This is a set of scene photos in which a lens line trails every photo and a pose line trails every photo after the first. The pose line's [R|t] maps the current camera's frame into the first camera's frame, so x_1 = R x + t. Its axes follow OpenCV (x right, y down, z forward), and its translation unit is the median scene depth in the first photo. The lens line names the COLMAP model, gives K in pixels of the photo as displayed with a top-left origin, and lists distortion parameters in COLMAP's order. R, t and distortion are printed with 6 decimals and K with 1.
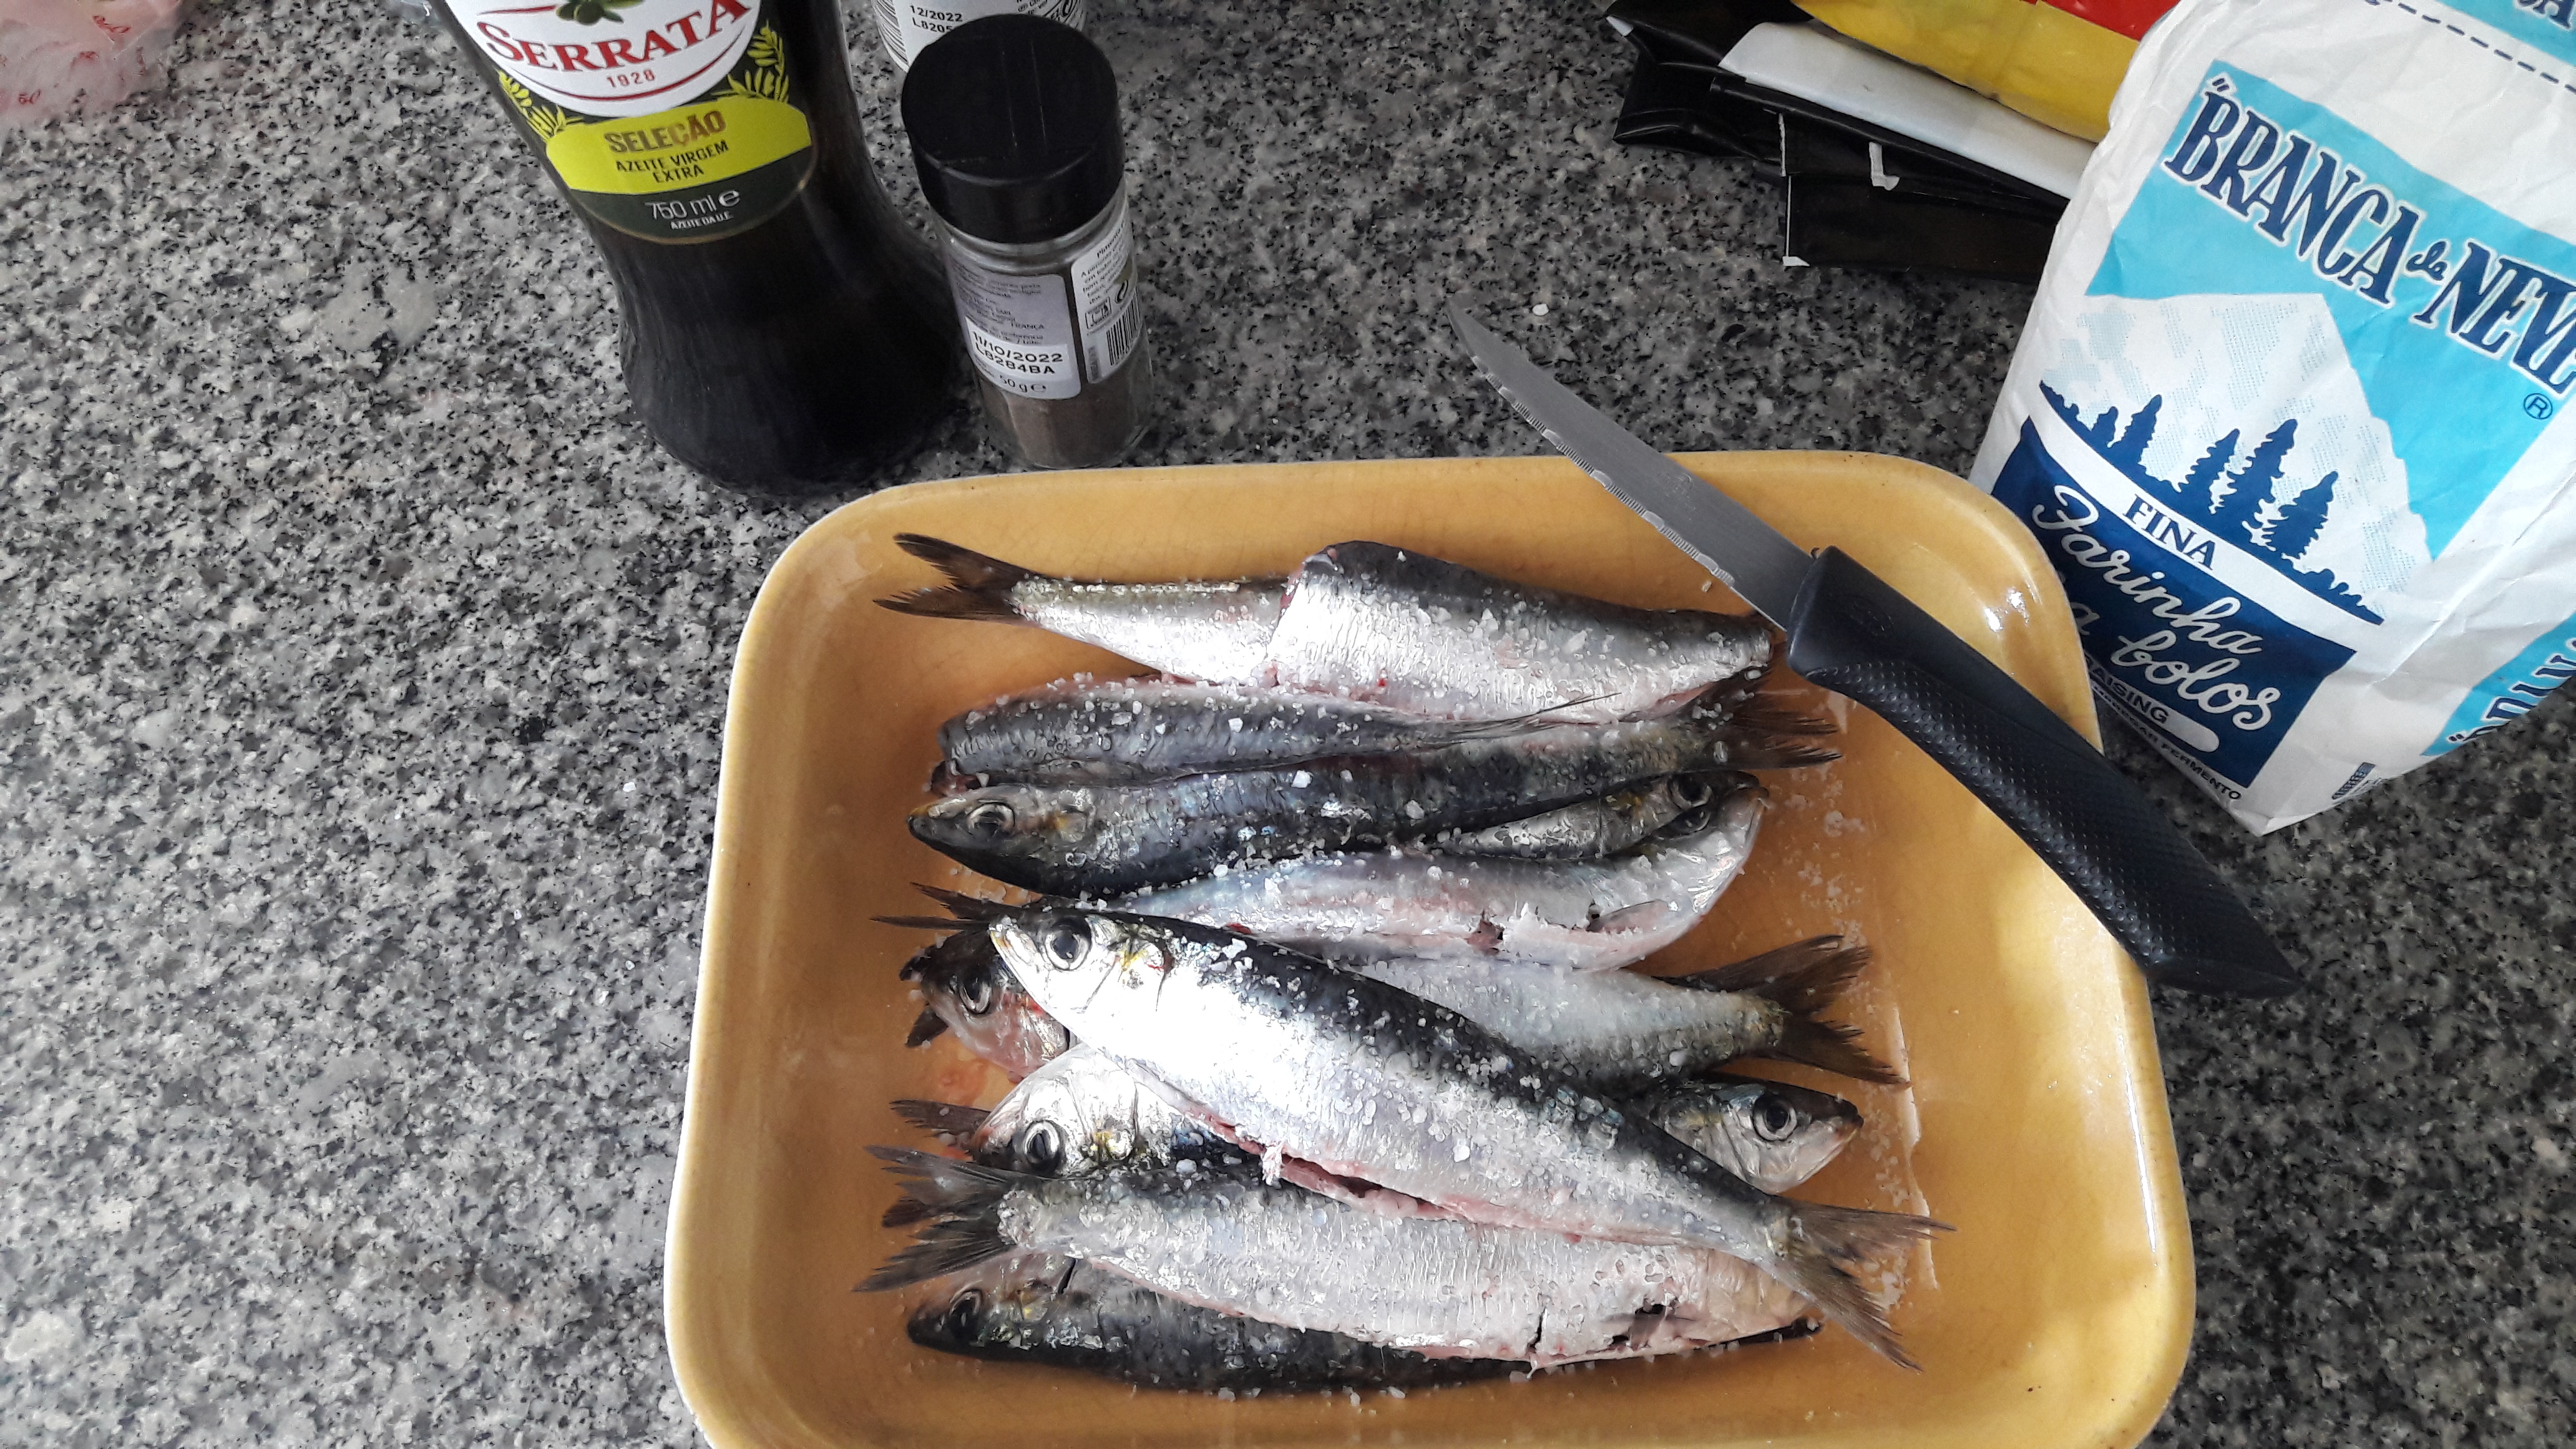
lens RADIAL K [[2046.1, 0, 1295.4], [0, 2046.1, 713.1], [0, 0, 1]] dist [0.273416, -0.923304]
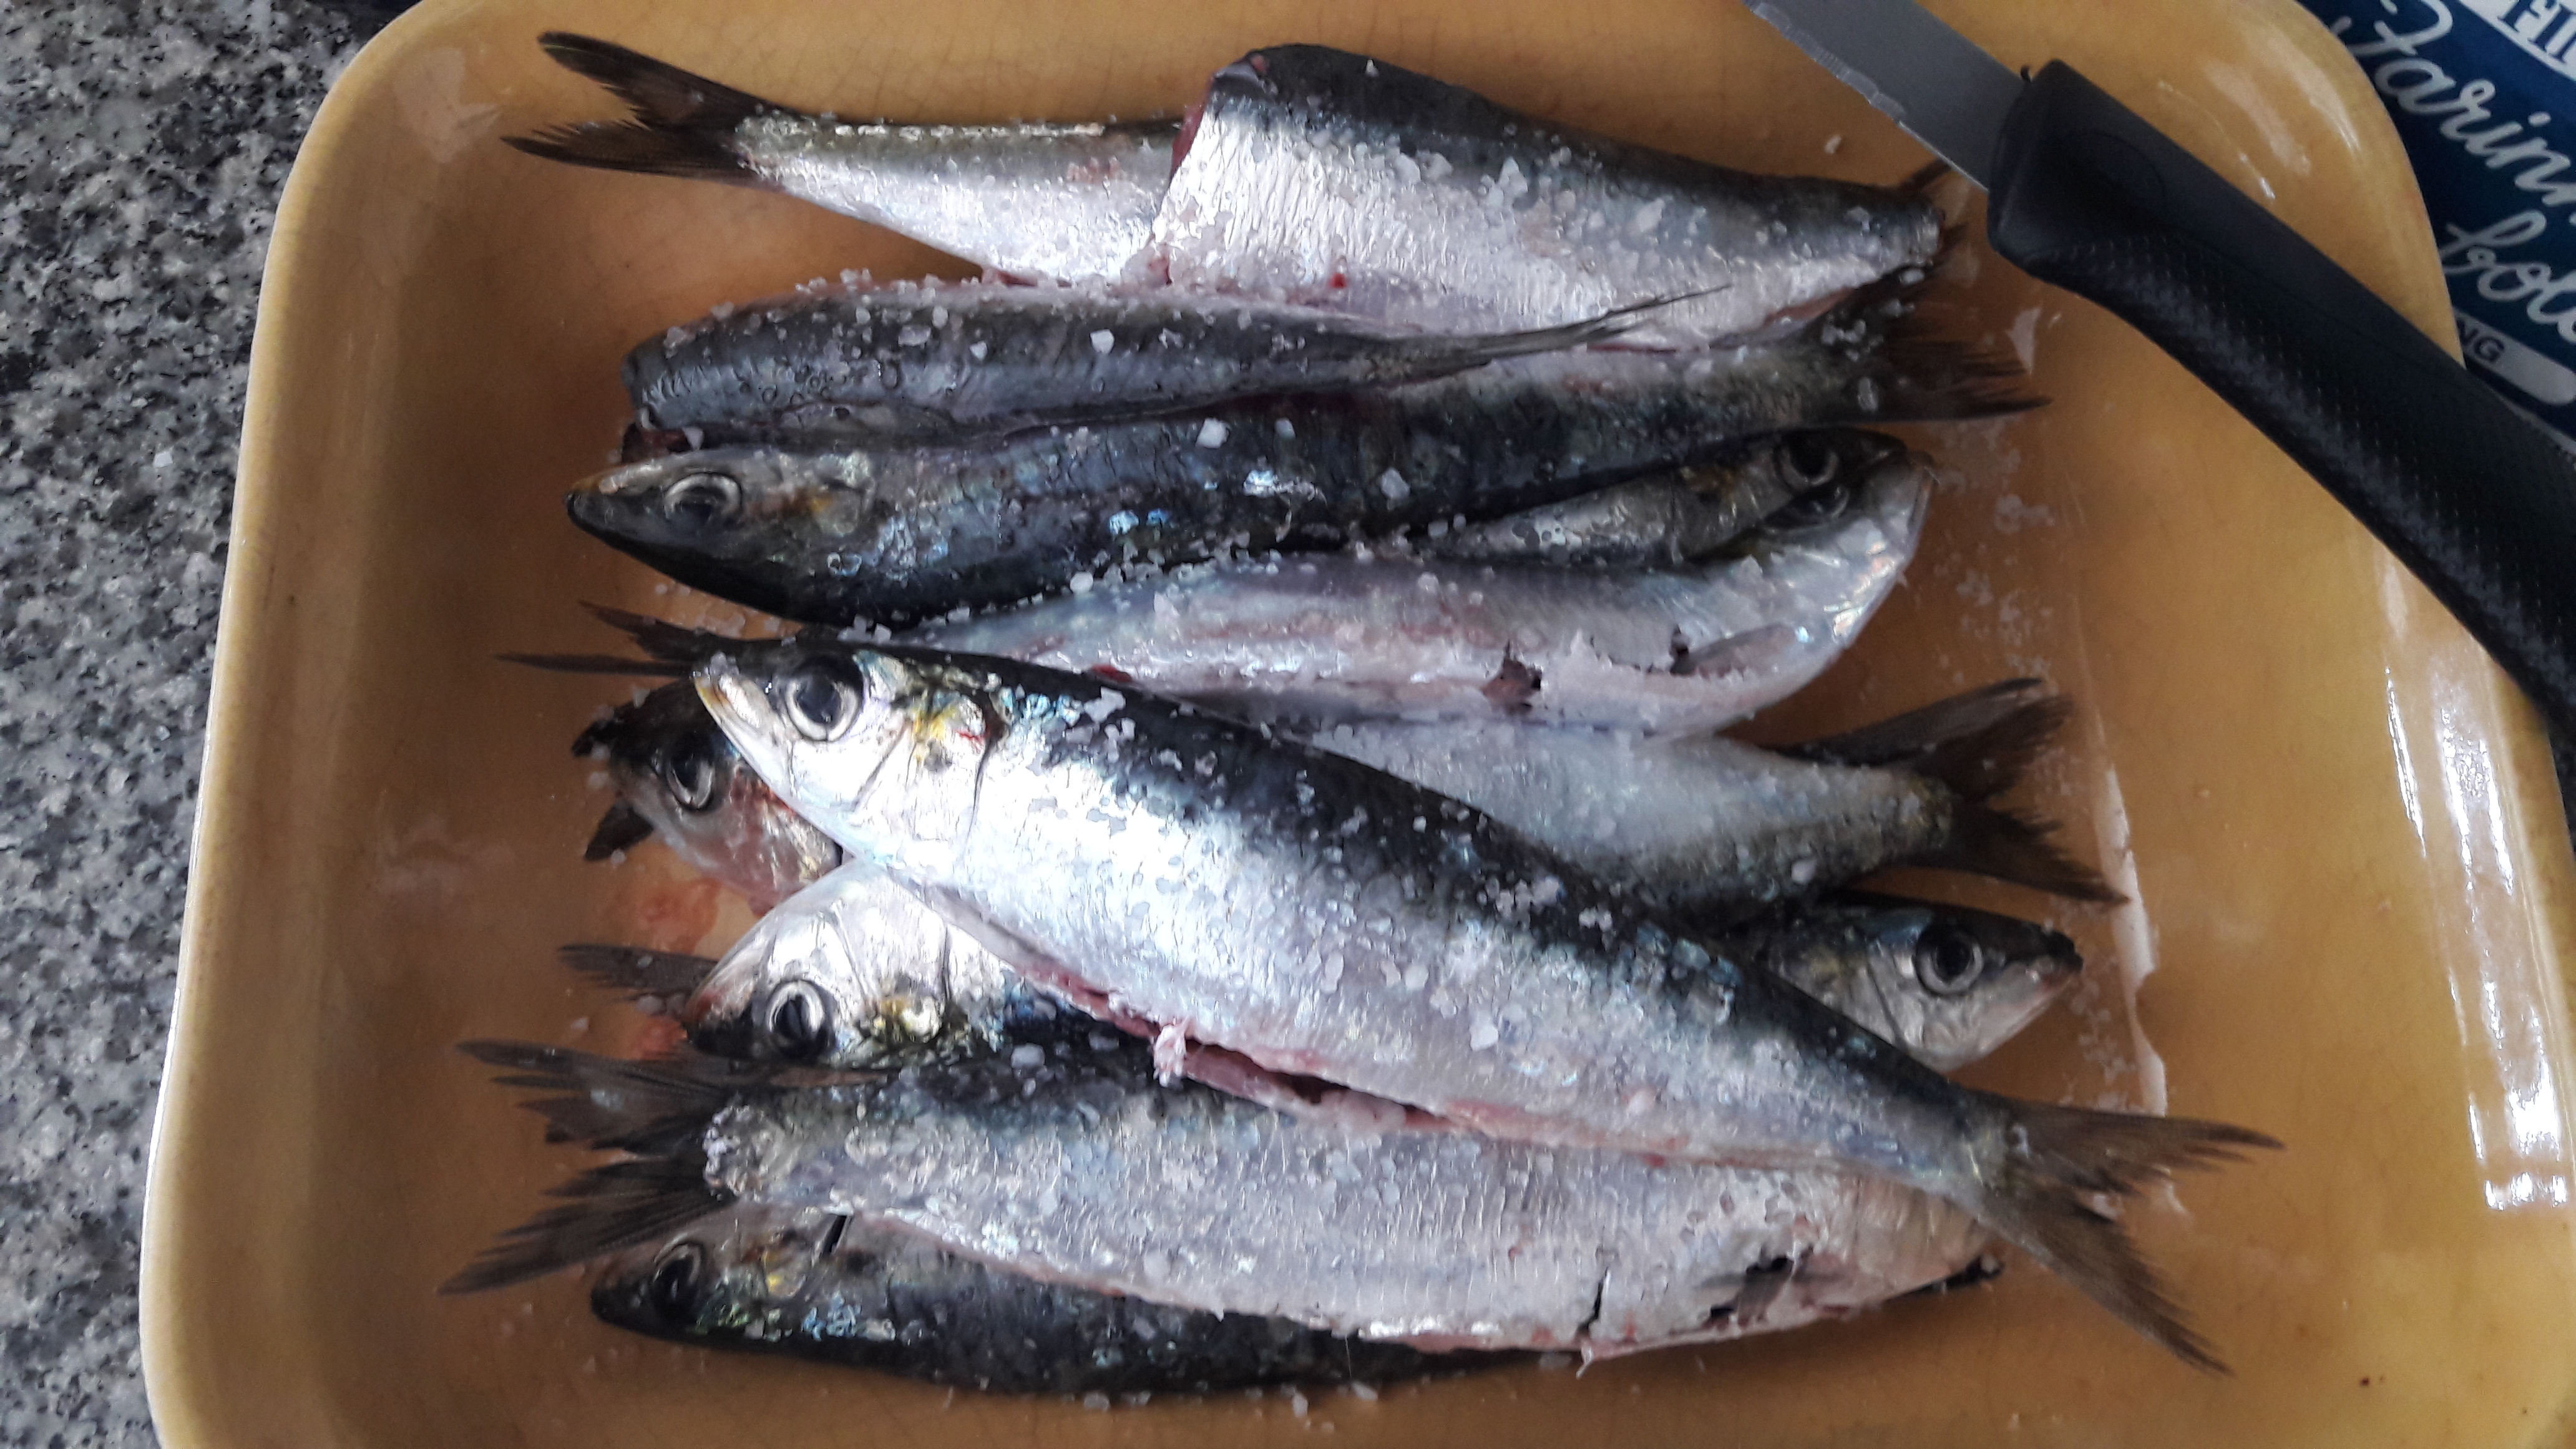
lens RADIAL K [[2055.1, 0, 1288.0], [0, 2055.1, 724.5], [0, 0, 1]] dist [0.160545, -0.322041]
pose [[0.998450, -0.004929, 0.055432, -0.008524], [-0.001526, 0.993271, 0.115805, 0.045853], [-0.055630, -0.115710, 0.991724, 0.363573]]
